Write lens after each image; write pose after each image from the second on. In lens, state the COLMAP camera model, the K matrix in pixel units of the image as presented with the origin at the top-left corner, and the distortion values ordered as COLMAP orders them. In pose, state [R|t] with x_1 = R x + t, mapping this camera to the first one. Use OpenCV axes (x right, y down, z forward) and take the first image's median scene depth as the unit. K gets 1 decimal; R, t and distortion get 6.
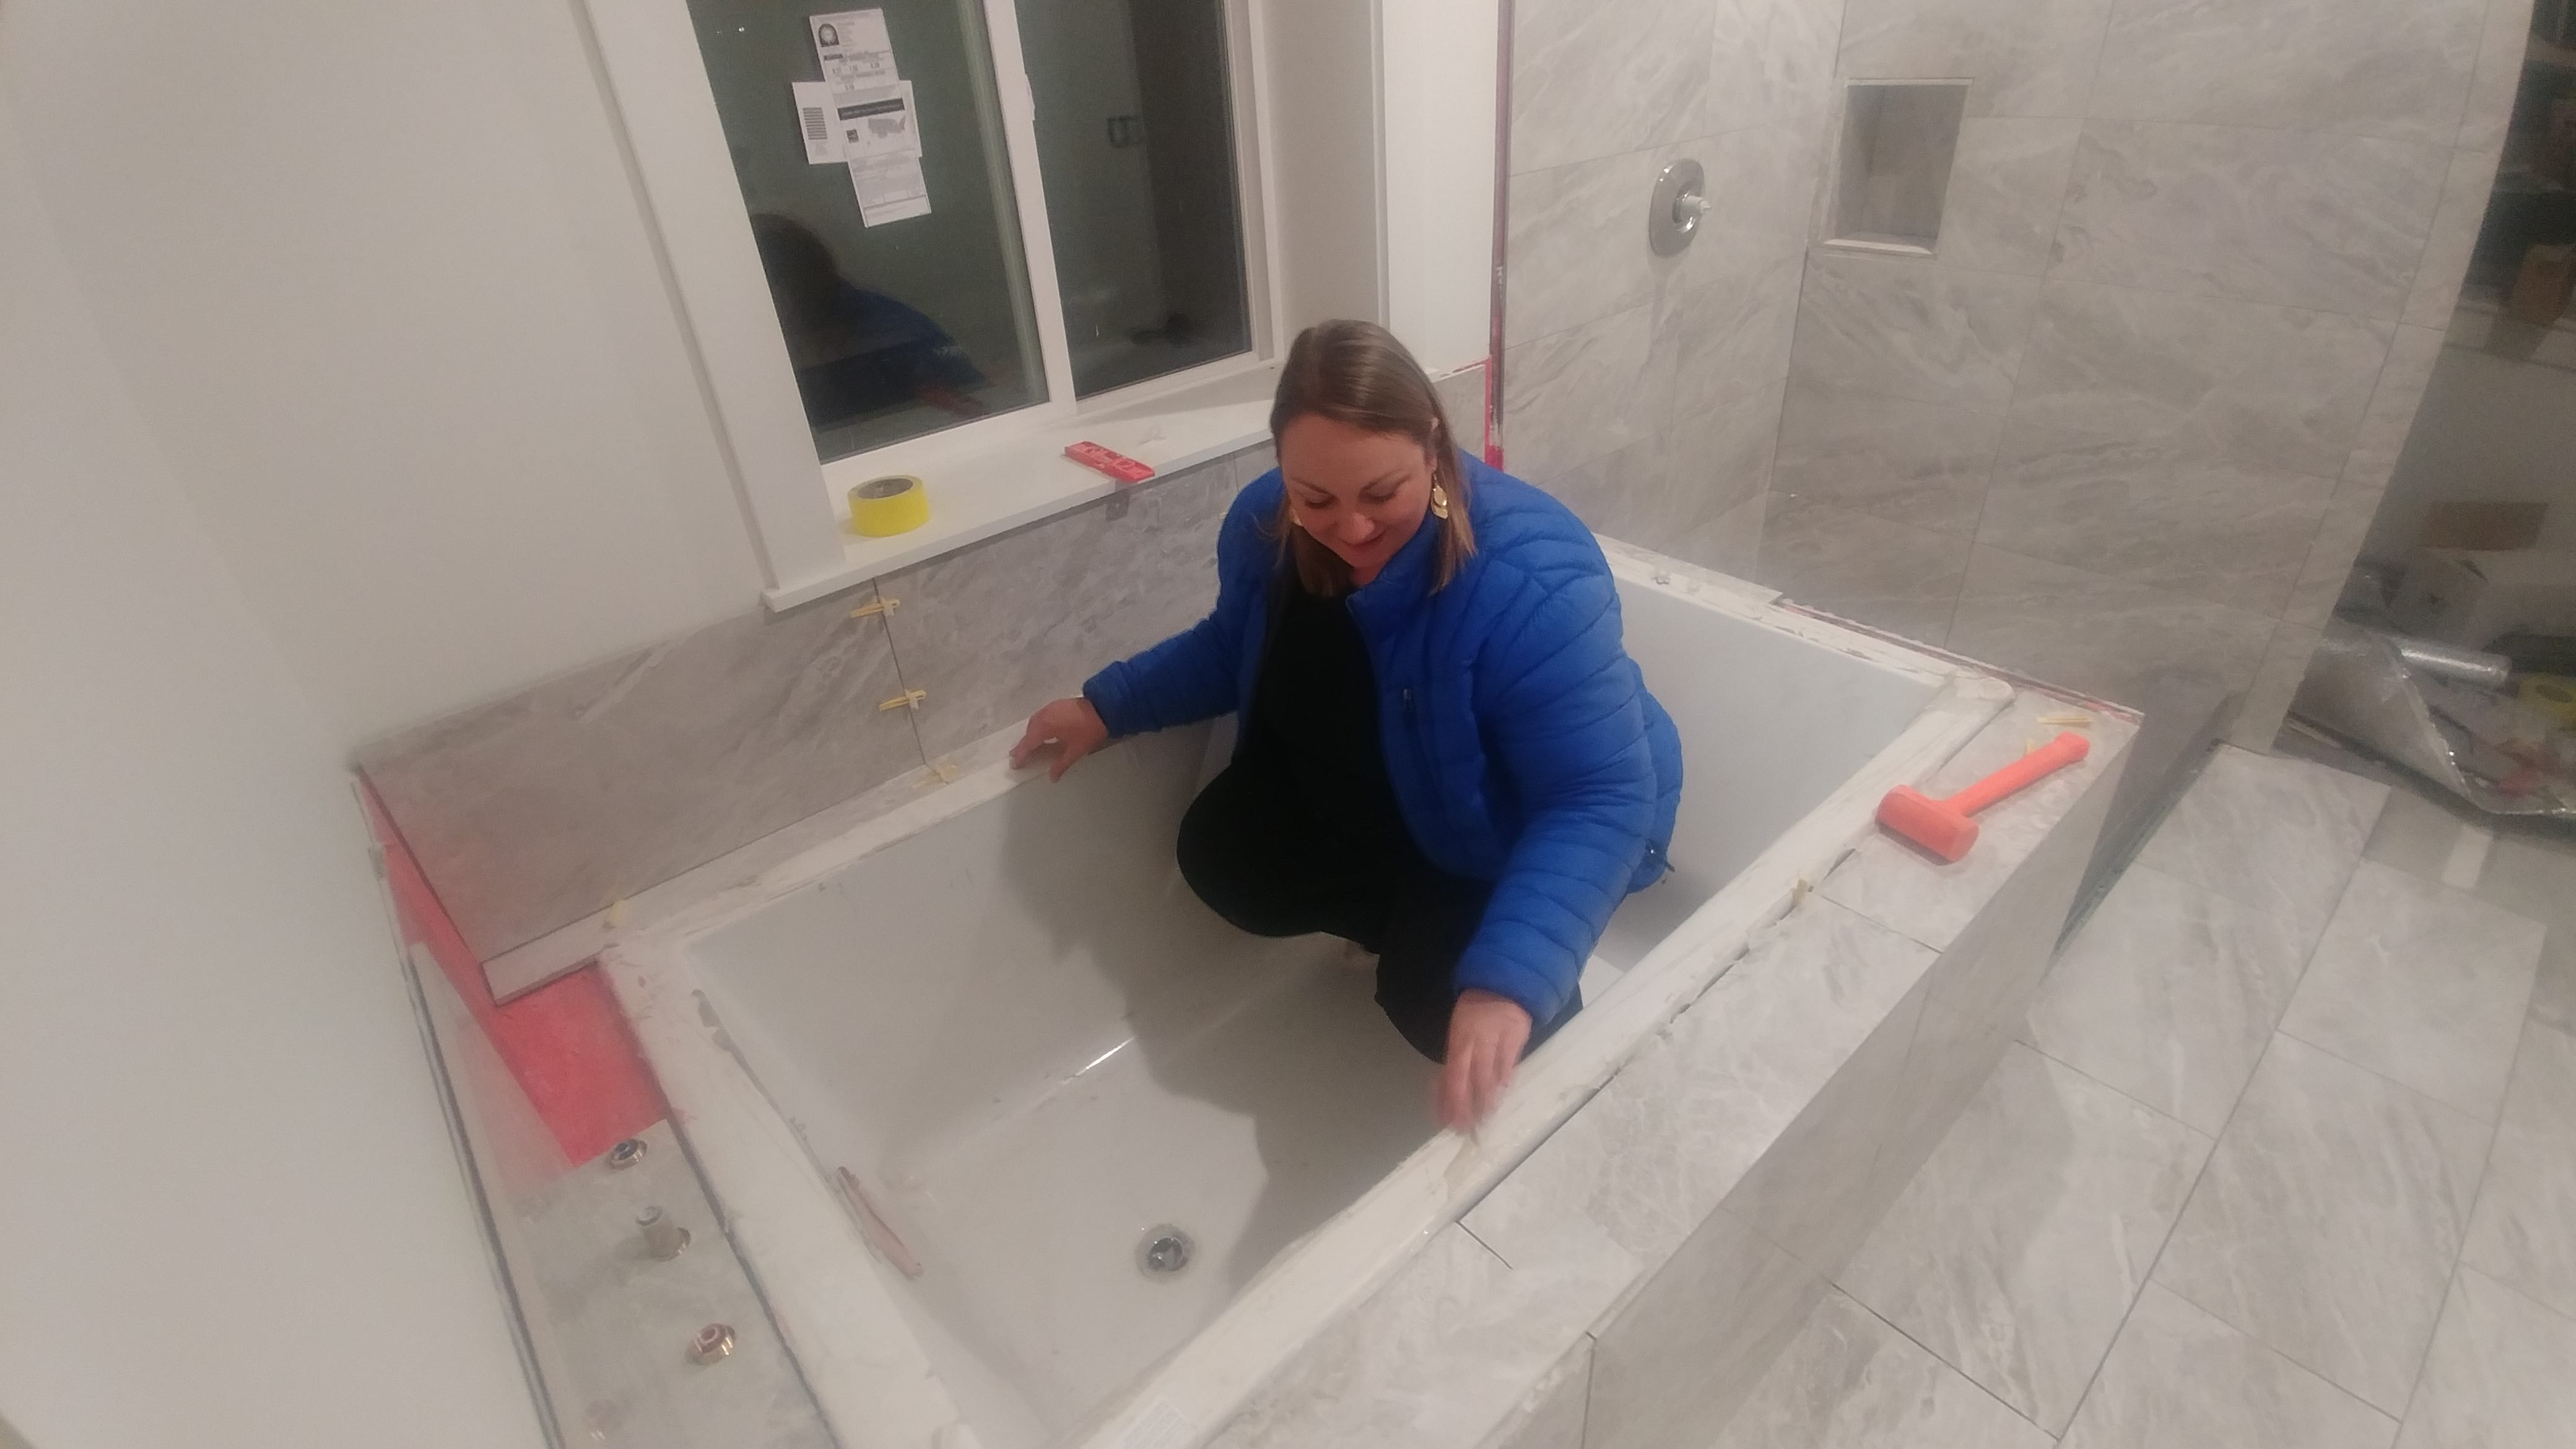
lens RADIAL K [[1154.3, 0, 1292.5], [0, 1154.3, 720.0], [0, 0, 1]] dist [-0.026143, 0.007336]
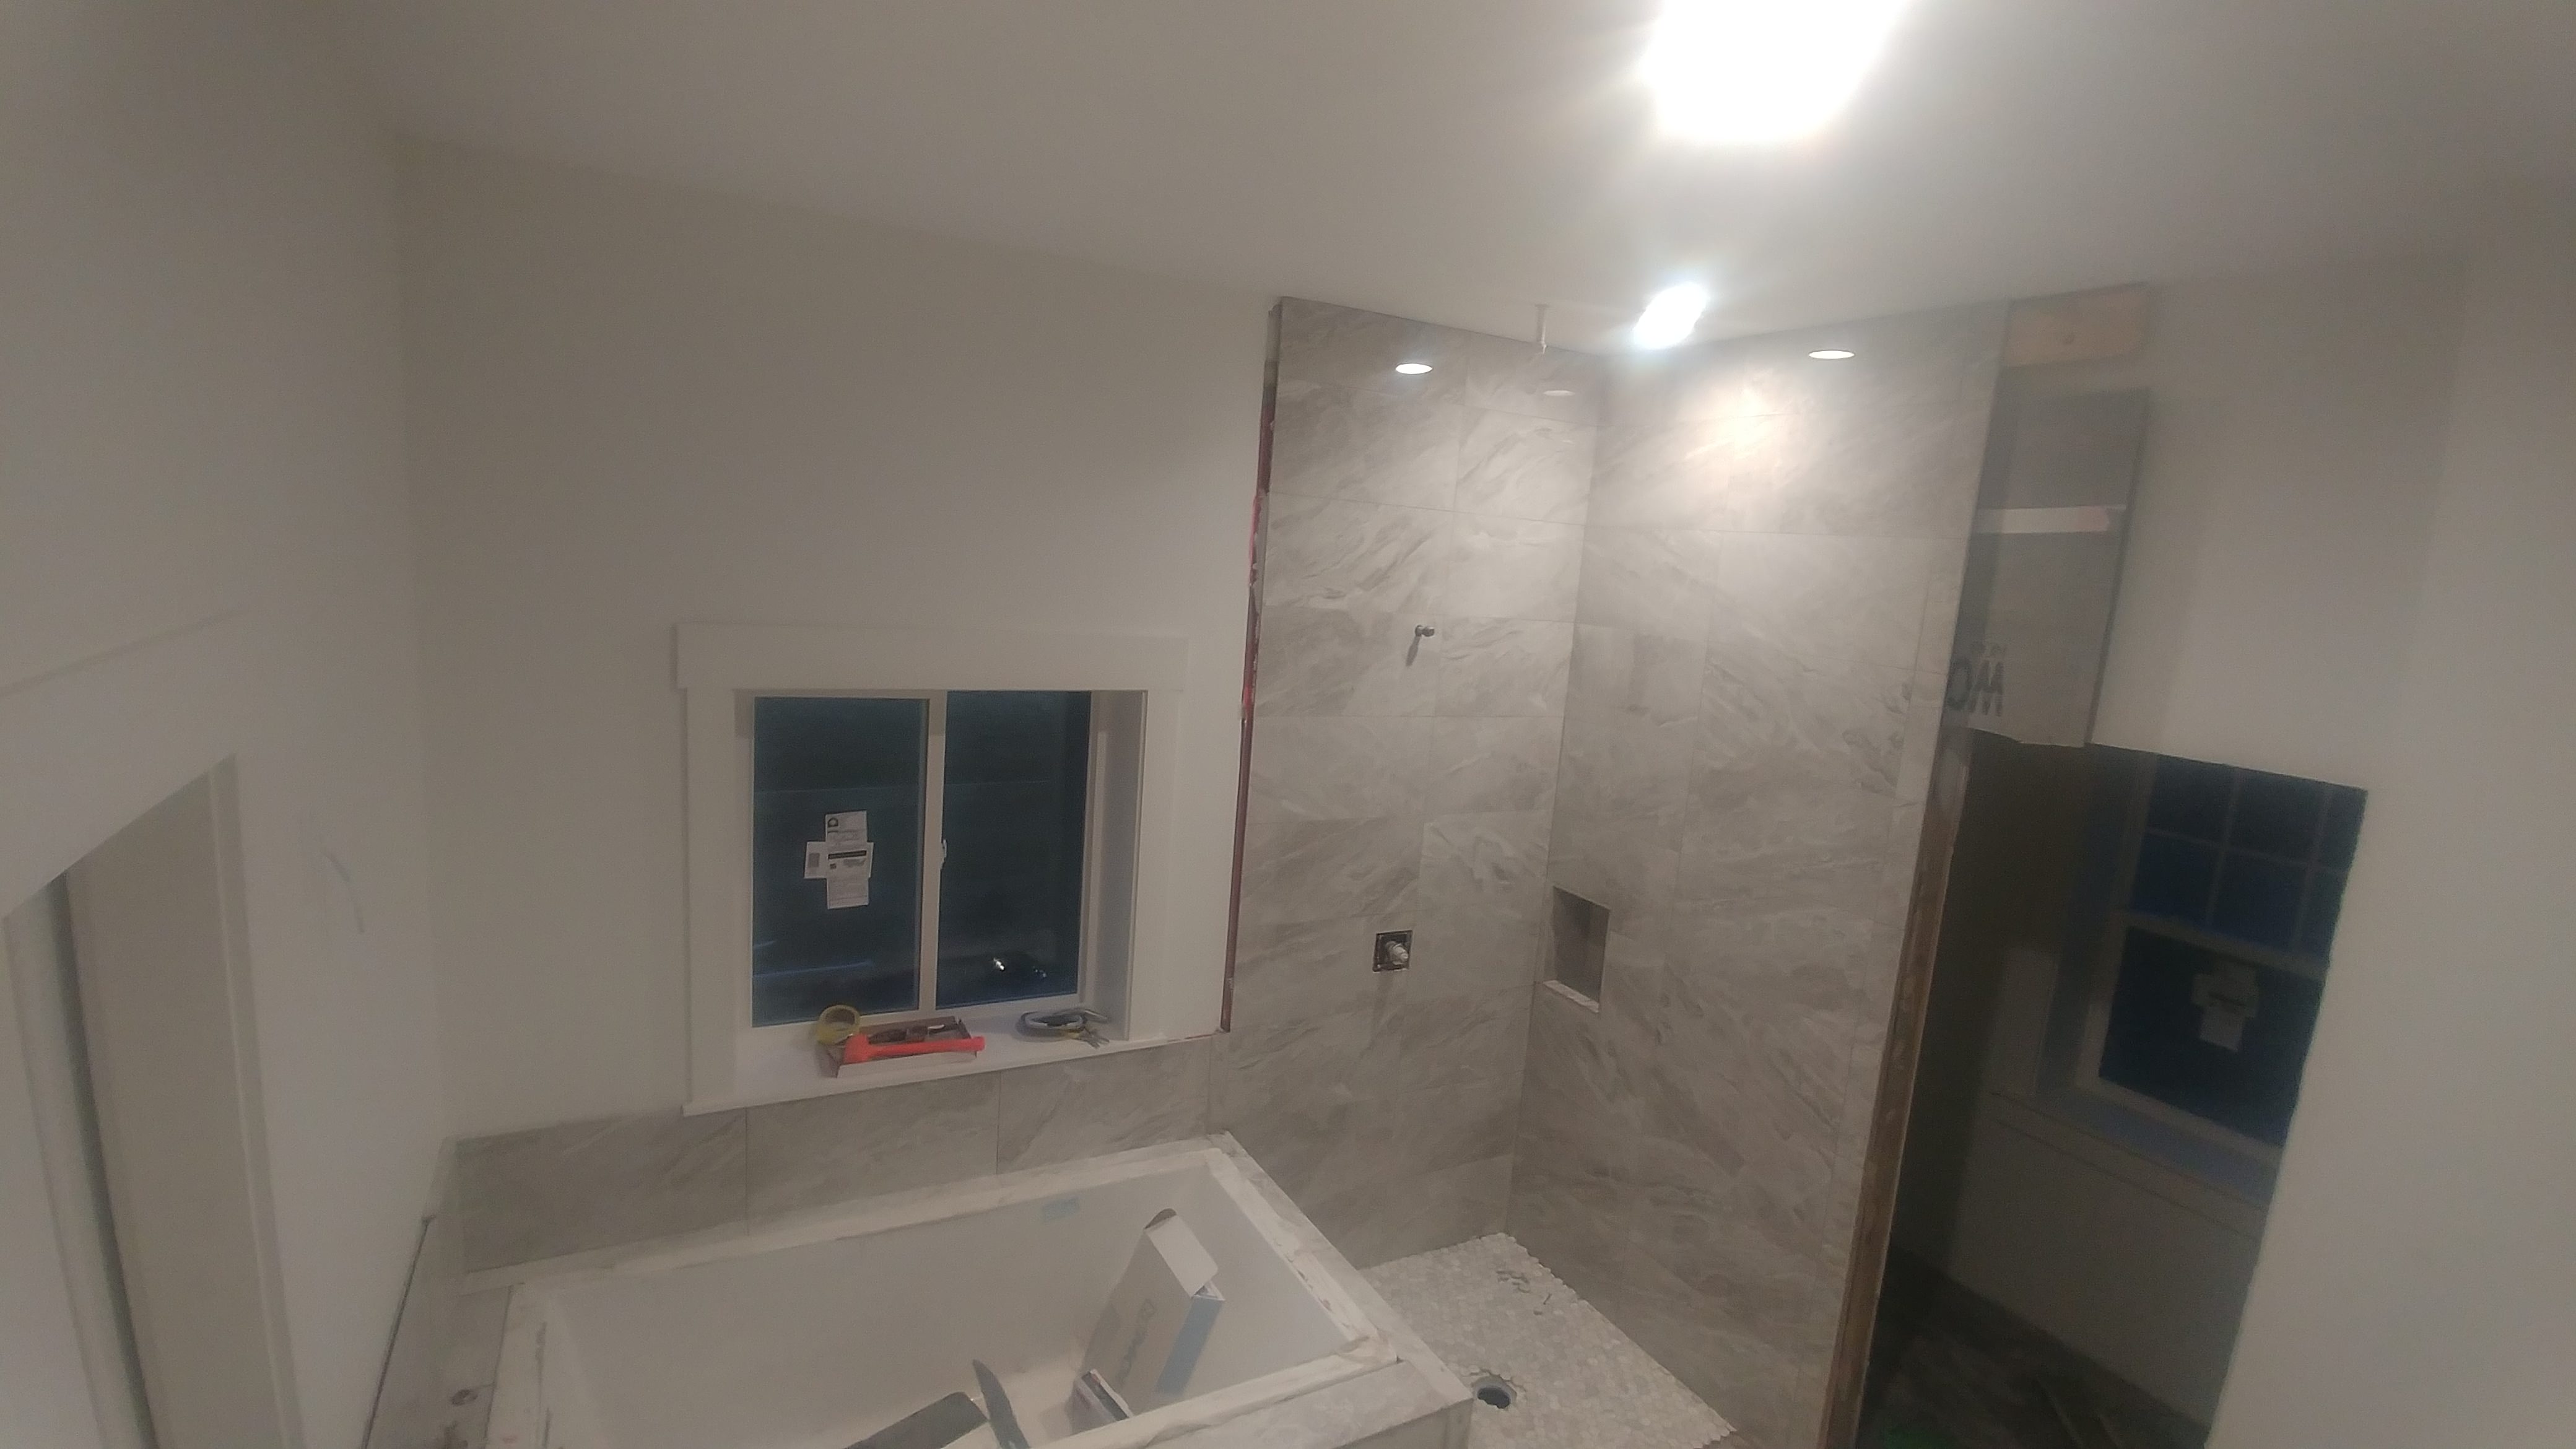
lens RADIAL K [[1154.3, 0, 1274.8], [0, 1154.3, 727.8], [0, 0, 1]] dist [-0.026143, 0.007336]
pose [[0.964483, 0.171540, -0.200862, 0.478617], [-0.236785, 0.898498, -0.369640, -0.130885], [0.117066, 0.404073, 0.907205, -0.533106]]
